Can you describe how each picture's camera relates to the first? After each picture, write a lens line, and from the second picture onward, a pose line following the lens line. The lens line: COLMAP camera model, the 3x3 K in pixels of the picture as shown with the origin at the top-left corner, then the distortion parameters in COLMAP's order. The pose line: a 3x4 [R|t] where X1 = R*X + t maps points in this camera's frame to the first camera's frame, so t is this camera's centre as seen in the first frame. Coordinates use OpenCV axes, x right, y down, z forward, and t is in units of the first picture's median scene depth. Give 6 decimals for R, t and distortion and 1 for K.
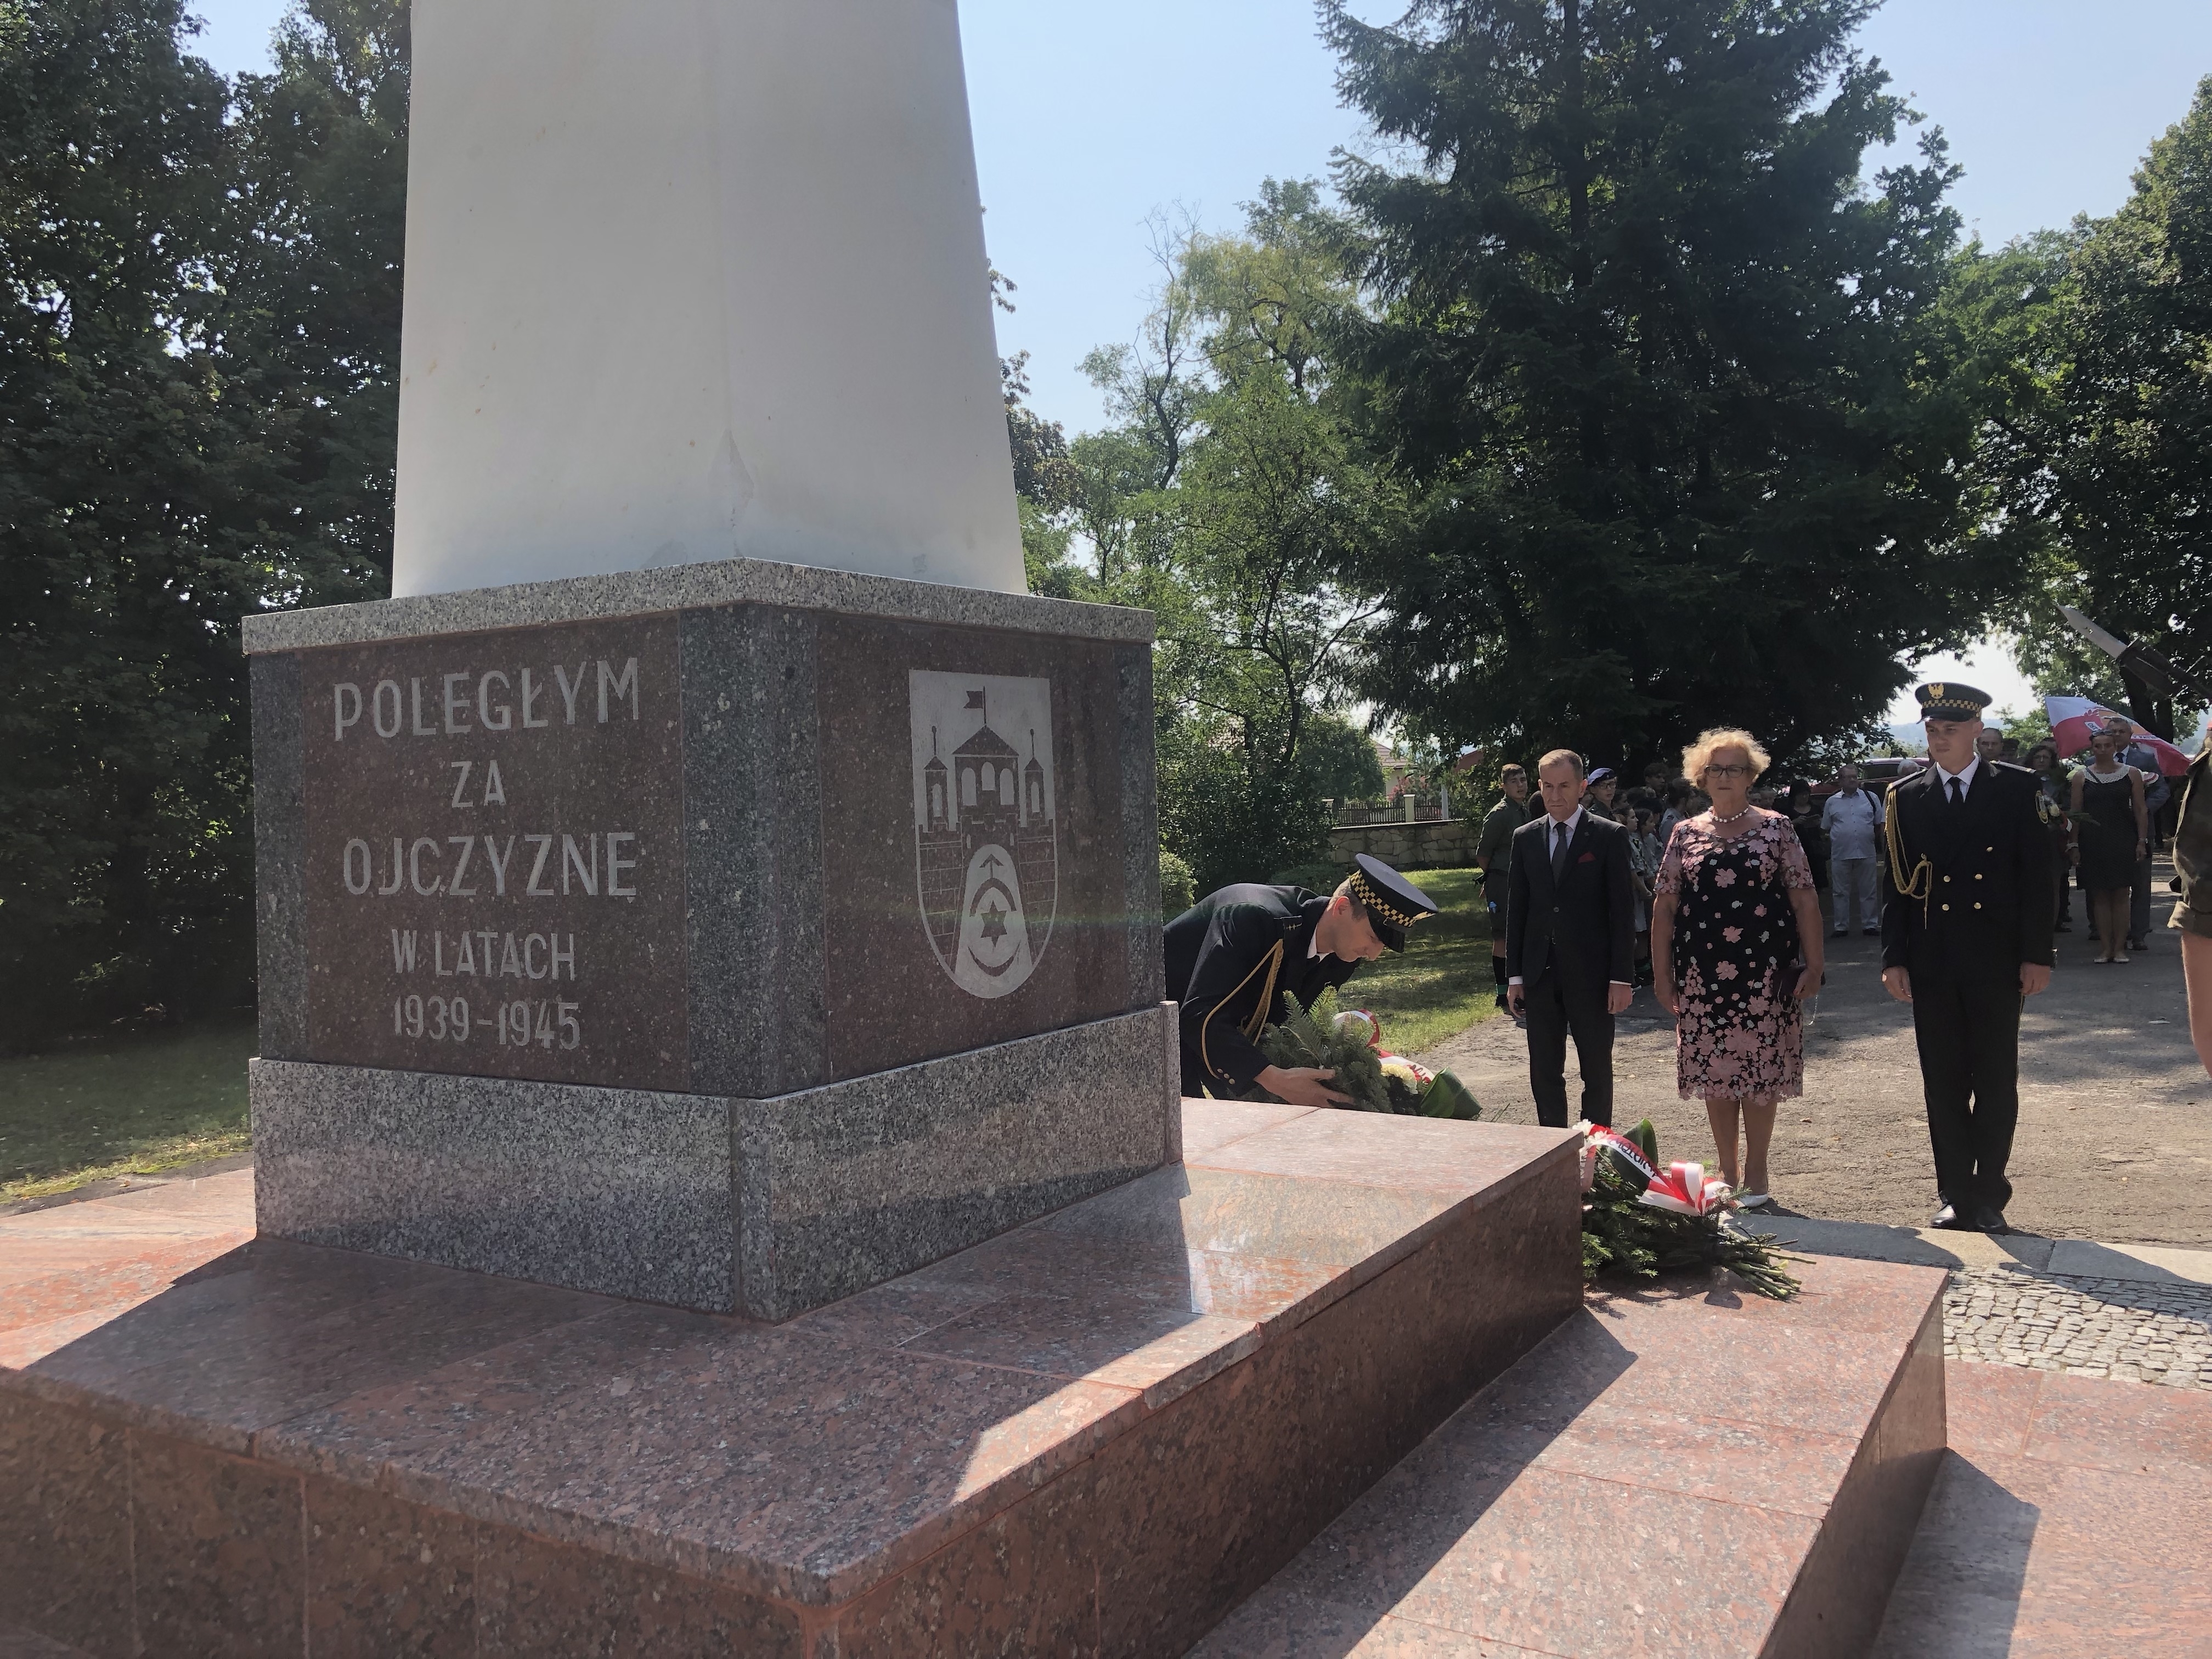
lens RADIAL K [[1821.8, 0, 1073.3], [0, 1821.8, 813.9], [0, 0, 1]] dist [0.033168, -0.037901]
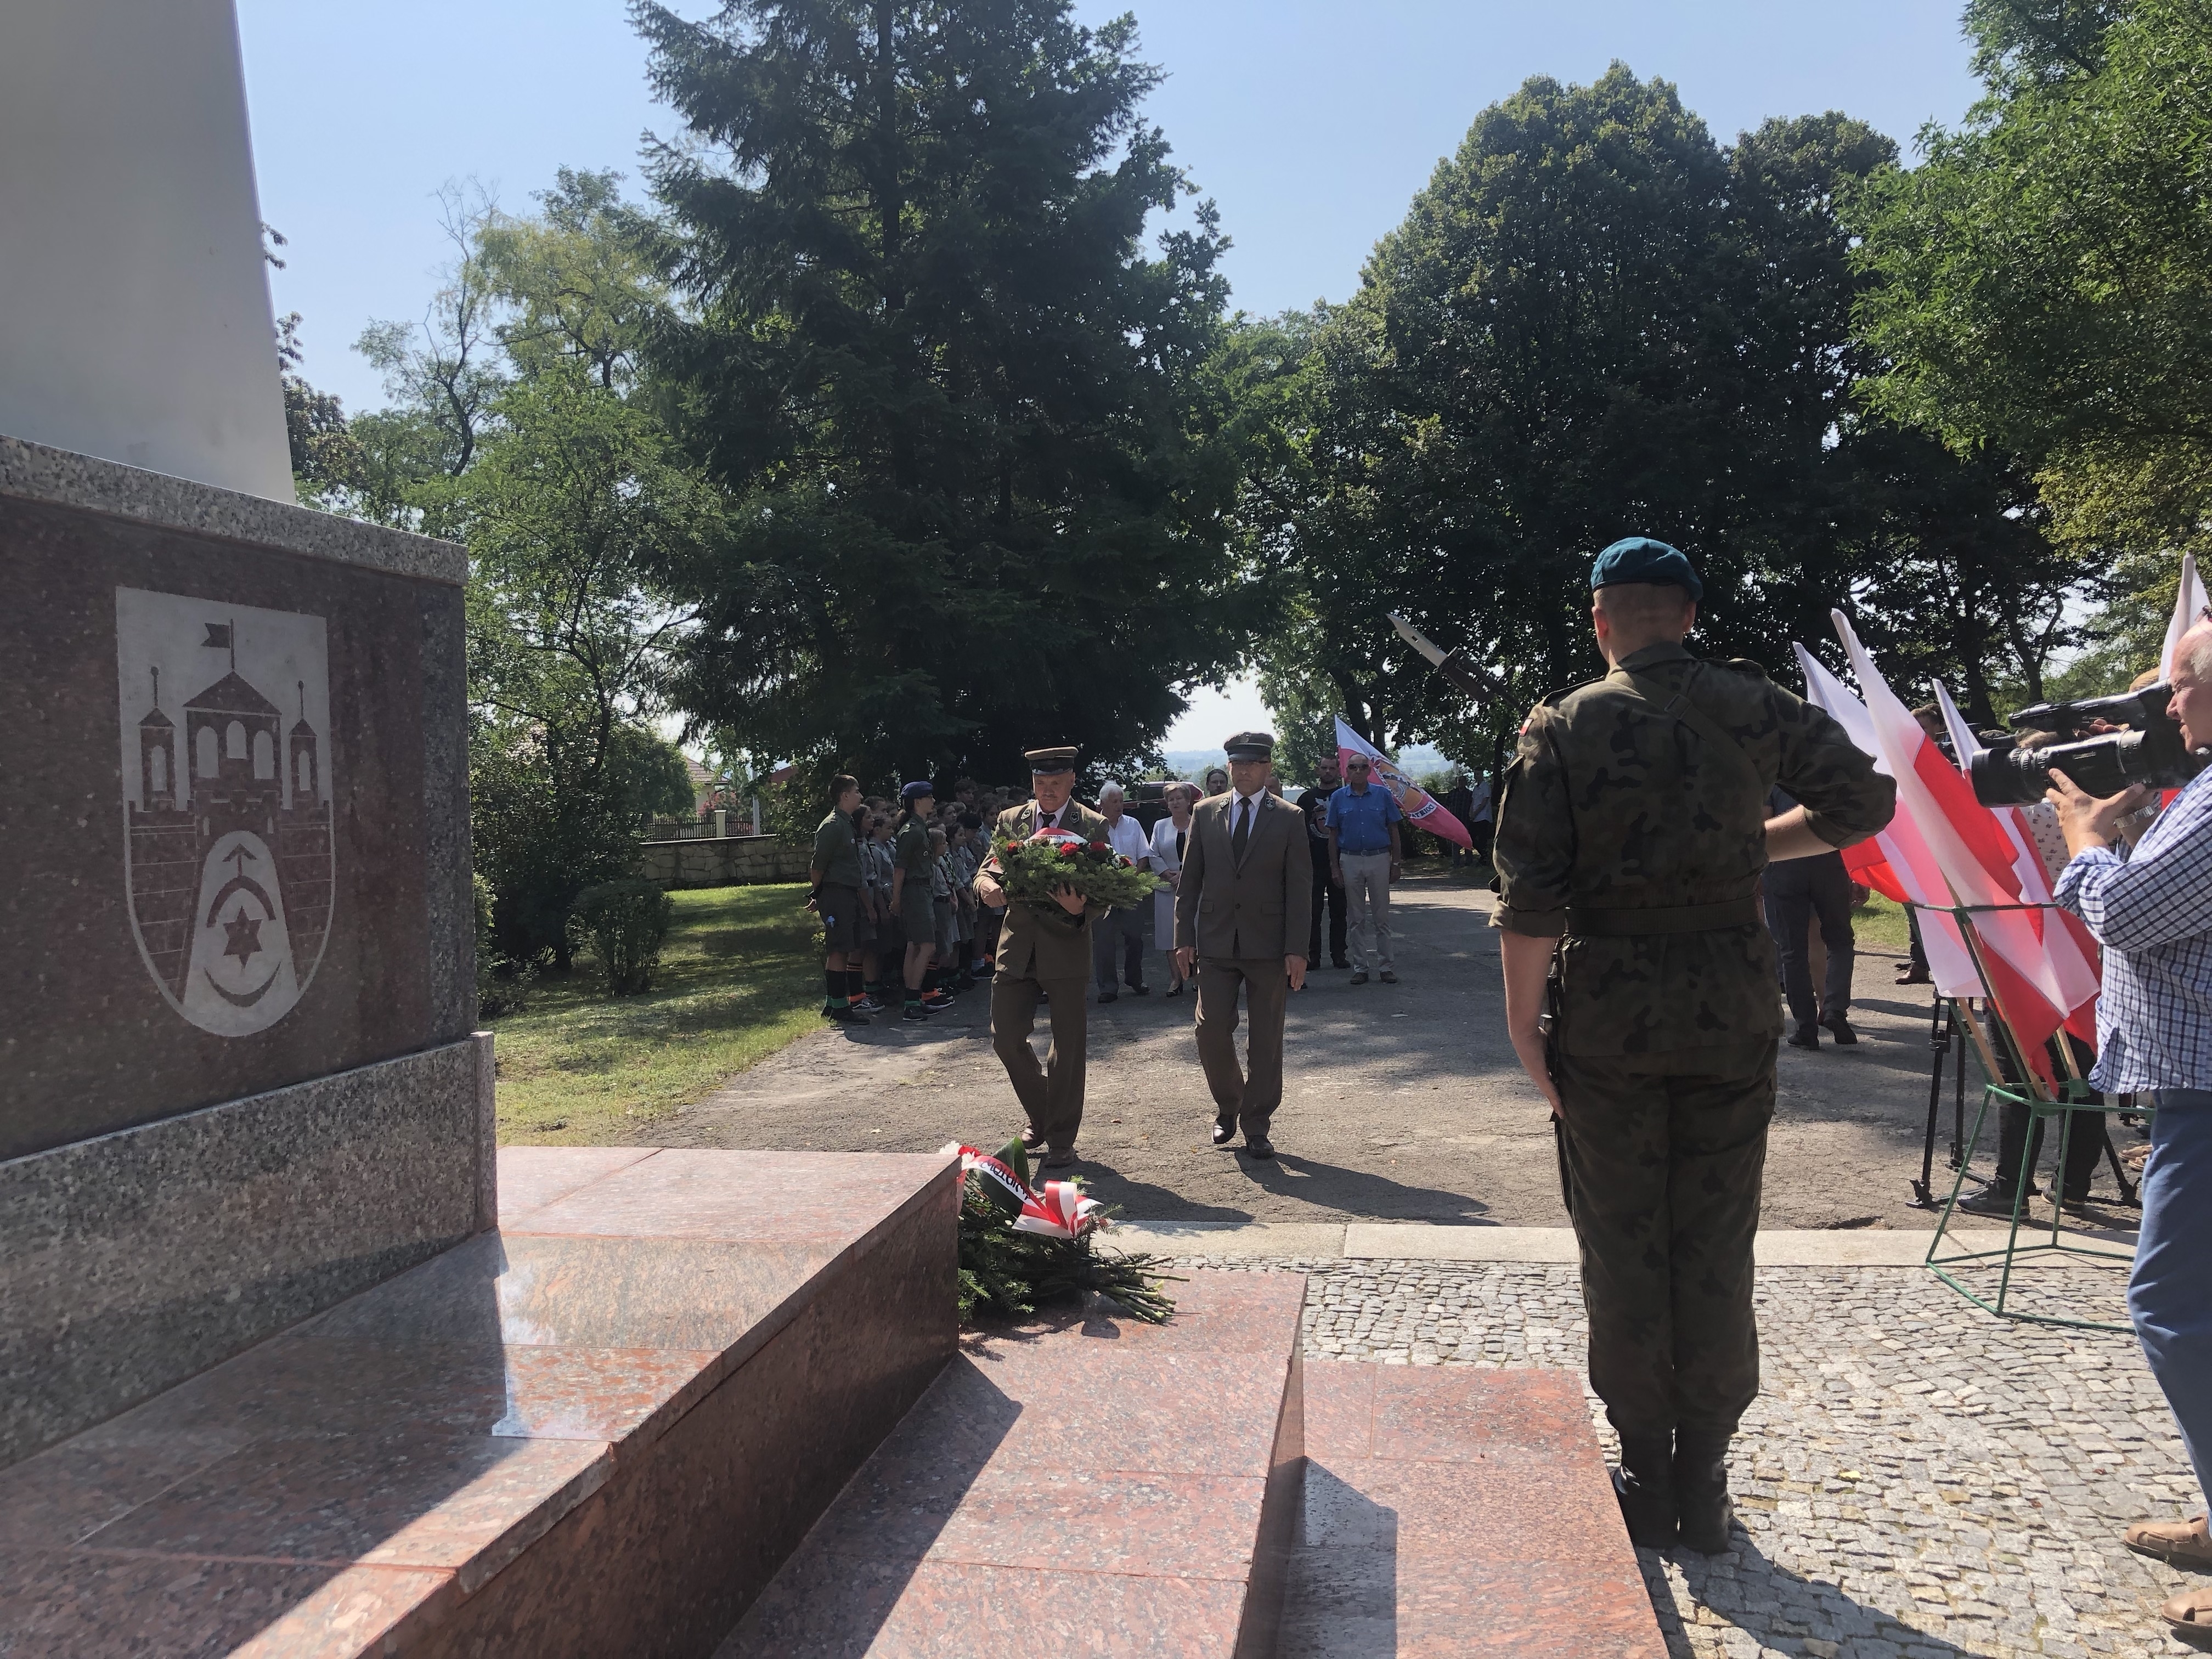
lens RADIAL K [[1821.8, 0, 1073.6], [0, 1821.8, 826.6], [0, 0, 1]] dist [0.033168, -0.037901]
pose [[0.930131, 0.007549, 0.367151, -0.002481], [-0.006674, 0.999971, -0.003654, 0.015188], [-0.367168, 0.000948, 0.930154, 0.164981]]
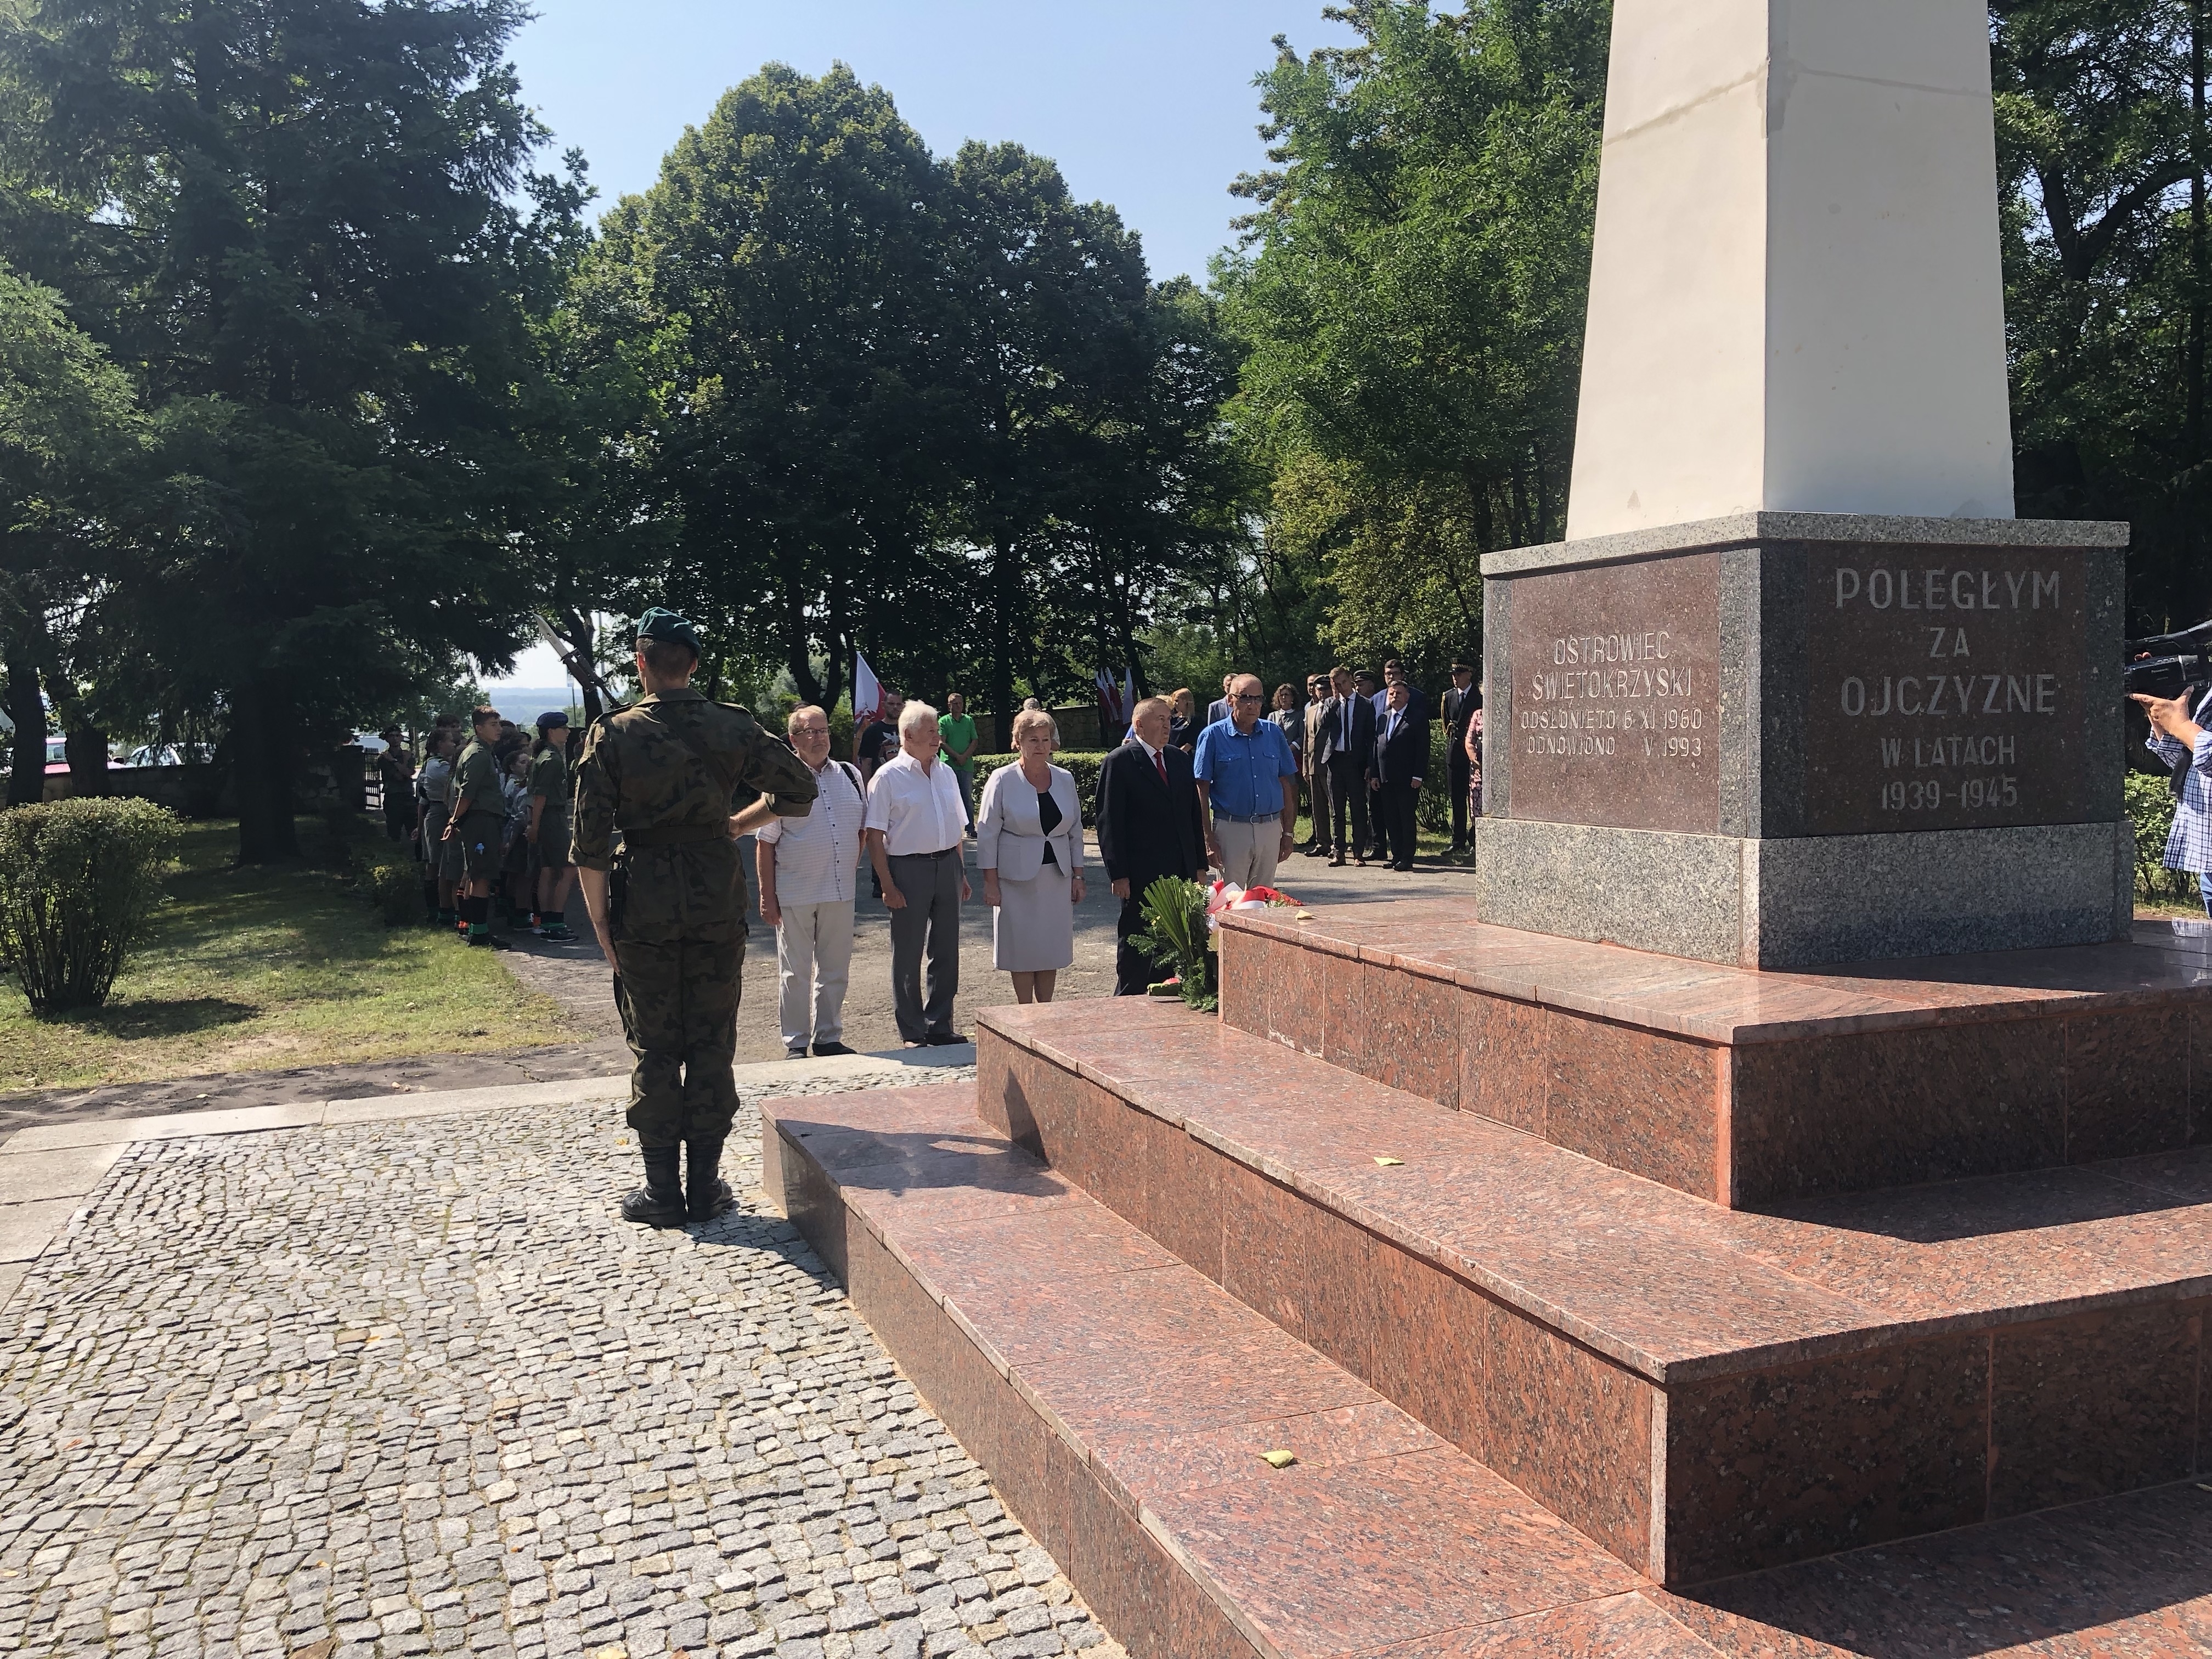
lens RADIAL K [[1821.8, 0, 1107.2], [0, 1821.8, 841.8], [0, 0, 1]] dist [0.033168, -0.037901]
pose [[0.600858, -0.031571, 0.798732, -1.847339], [0.008786, 0.999420, 0.032894, 0.088071], [-0.799308, -0.012747, 0.600787, 0.580891]]
